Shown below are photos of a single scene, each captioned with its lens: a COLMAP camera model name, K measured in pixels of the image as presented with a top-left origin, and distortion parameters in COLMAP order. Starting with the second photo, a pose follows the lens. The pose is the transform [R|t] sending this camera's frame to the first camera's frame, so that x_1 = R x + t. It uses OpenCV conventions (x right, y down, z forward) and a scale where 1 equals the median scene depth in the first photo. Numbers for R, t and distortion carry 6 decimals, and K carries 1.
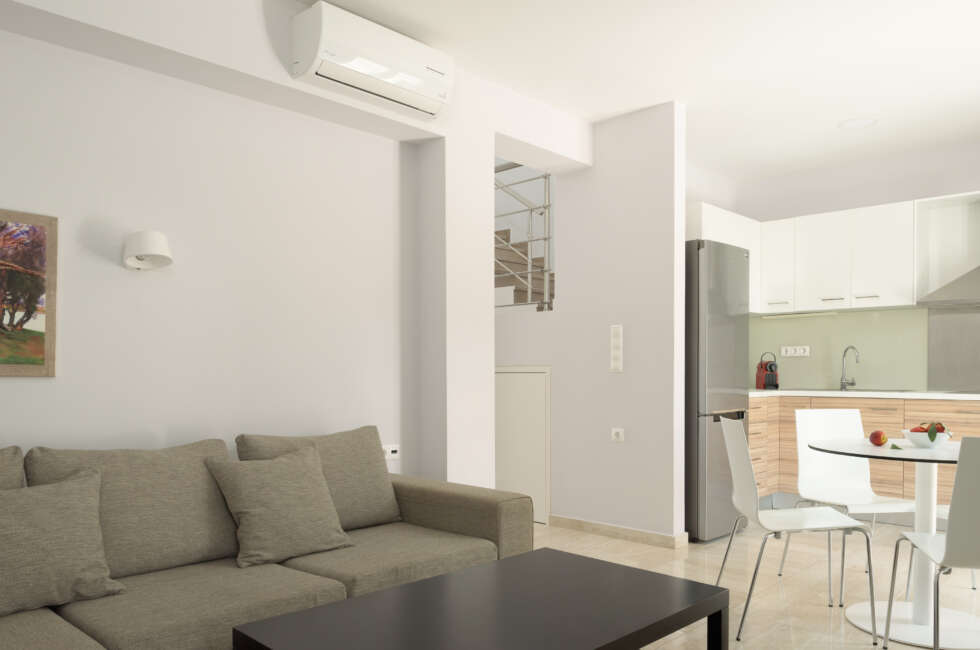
lens RADIAL K [[567.1, 0, 492.4], [0, 567.1, 366.3], [0, 0, 1]] dist [-0.020886, -0.000293]
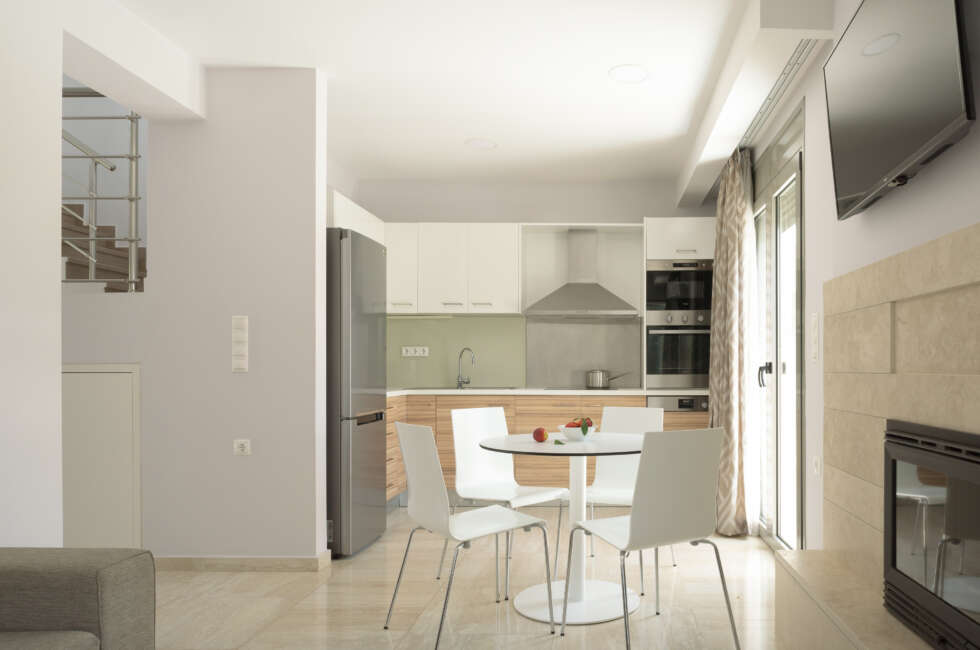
lens RADIAL K [[567.1, 0, 492.4], [0, 567.1, 366.3], [0, 0, 1]] dist [-0.020886, -0.000293]
pose [[0.754506, 0.005107, 0.656273, -0.051447], [-0.006681, 0.999978, -0.000100, -0.000562], [-0.656259, -0.004310, 0.754524, 0.143998]]
